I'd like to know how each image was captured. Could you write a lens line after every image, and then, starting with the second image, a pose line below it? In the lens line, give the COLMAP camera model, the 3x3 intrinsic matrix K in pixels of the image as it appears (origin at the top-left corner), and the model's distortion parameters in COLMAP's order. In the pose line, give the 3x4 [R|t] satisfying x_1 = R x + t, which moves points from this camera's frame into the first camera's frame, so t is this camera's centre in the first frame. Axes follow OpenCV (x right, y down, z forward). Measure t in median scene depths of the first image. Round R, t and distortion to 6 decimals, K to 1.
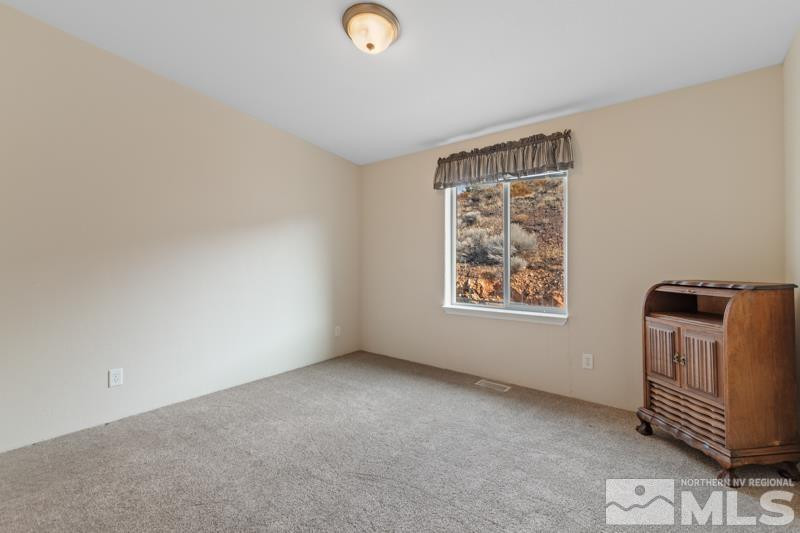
lens RADIAL K [[351.0, 0, 400.0], [0, 351.0, 266.5], [0, 0, 1]] dist [0.001019, 0.000092]
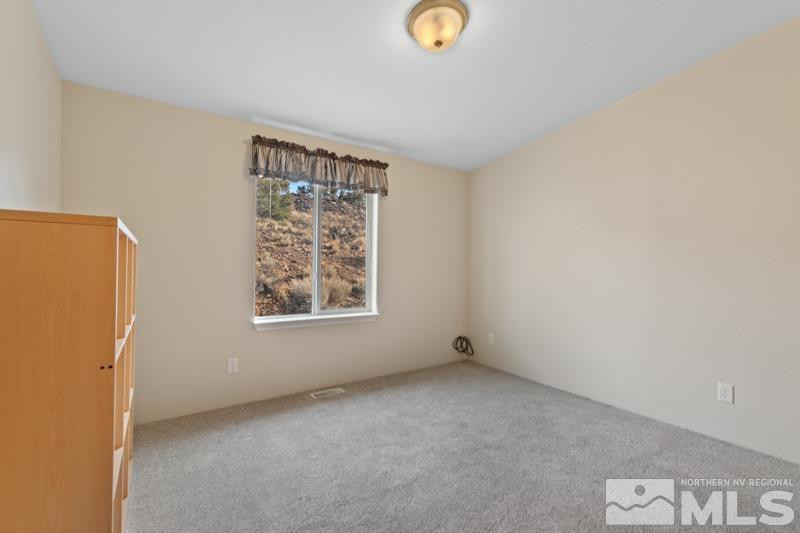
lens RADIAL K [[351.0, 0, 400.0], [0, 351.0, 266.5], [0, 0, 1]] dist [0.001019, 0.000092]
pose [[0.292197, 0.009892, 0.956307, -0.561693], [0.001719, 0.999939, -0.010869, -0.005148], [-0.956357, 0.004820, 0.292162, 0.460684]]
